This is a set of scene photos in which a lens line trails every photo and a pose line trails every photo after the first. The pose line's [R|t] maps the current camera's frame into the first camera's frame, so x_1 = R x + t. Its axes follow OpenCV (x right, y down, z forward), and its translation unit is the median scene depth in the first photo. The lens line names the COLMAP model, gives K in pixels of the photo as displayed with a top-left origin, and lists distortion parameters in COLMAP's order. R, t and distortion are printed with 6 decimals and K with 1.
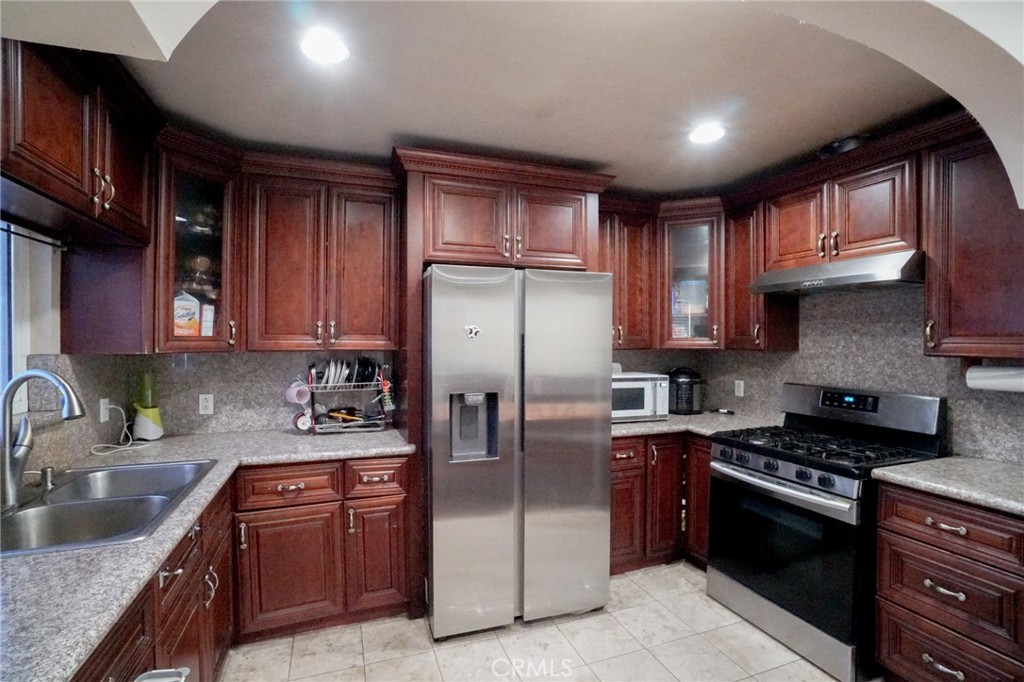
lens RADIAL K [[443.6, 0, 498.1], [0, 443.6, 344.8], [0, 0, 1]] dist [-0.060236, 0.020317]
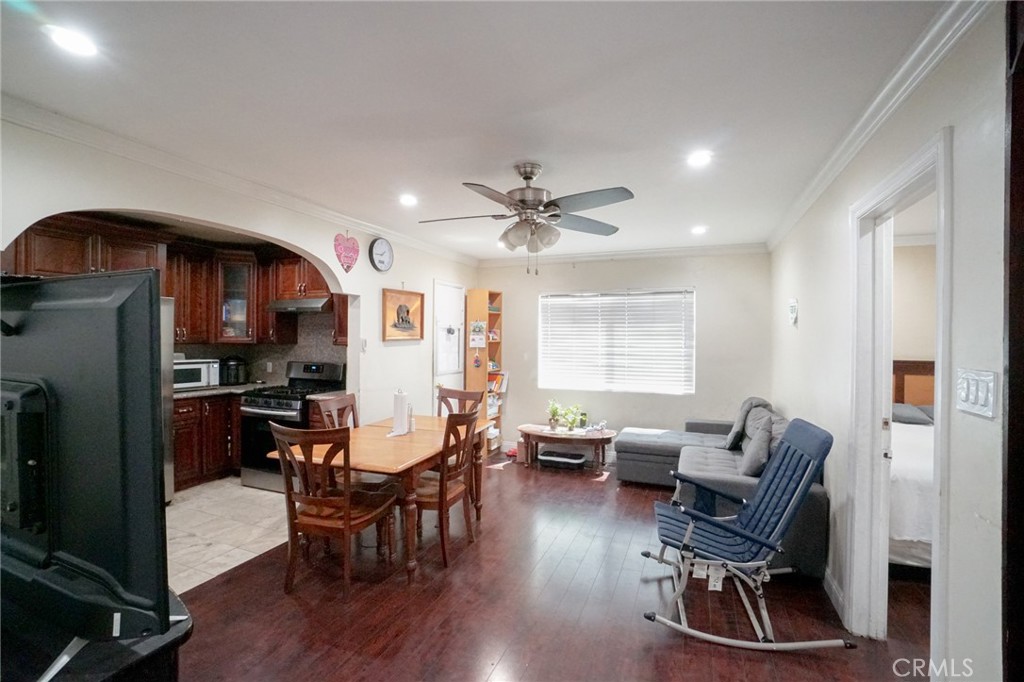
lens RADIAL K [[467.8, 0, 496.2], [0, 467.8, 335.4], [0, 0, 1]] dist [-0.036407, -0.000107]
pose [[0.685807, 0.003452, 0.727775, -0.164939], [0.003305, 0.999964, -0.007858, -0.002855], [-0.727776, 0.007795, 0.685771, -1.044849]]
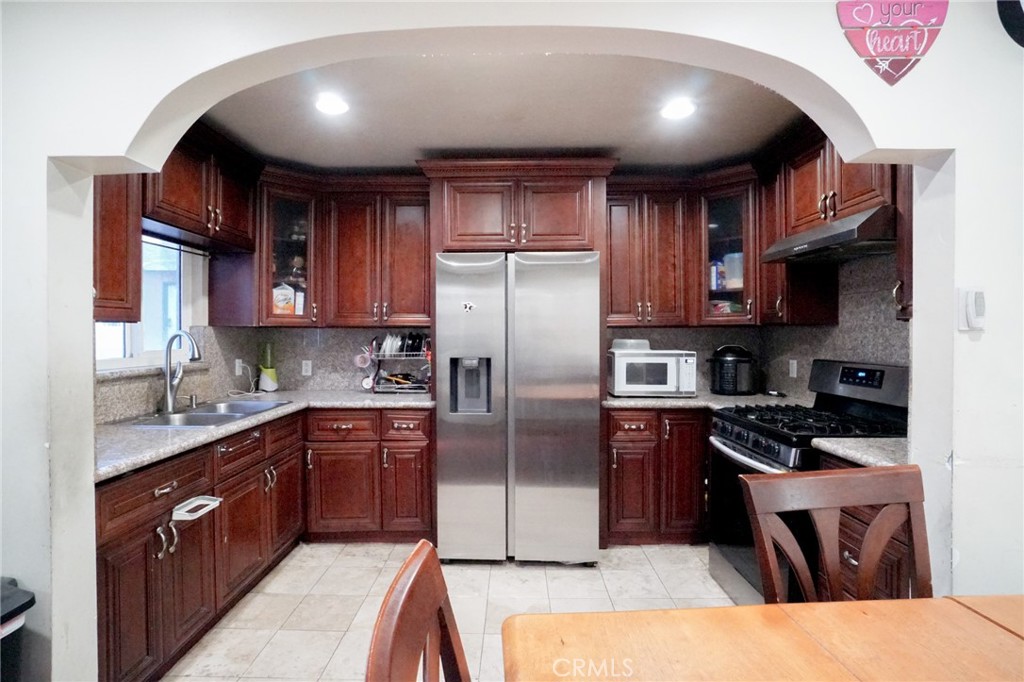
lens RADIAL K [[482.7, 0, 515.8], [0, 482.7, 337.7], [0, 0, 1]] dist [-0.037882, 0.000500]
pose [[0.939662, 0.000278, -0.342105, 0.453463], [-0.001612, 0.999992, -0.003615, 0.051880], [0.342101, 0.003948, 0.939655, -0.170080]]
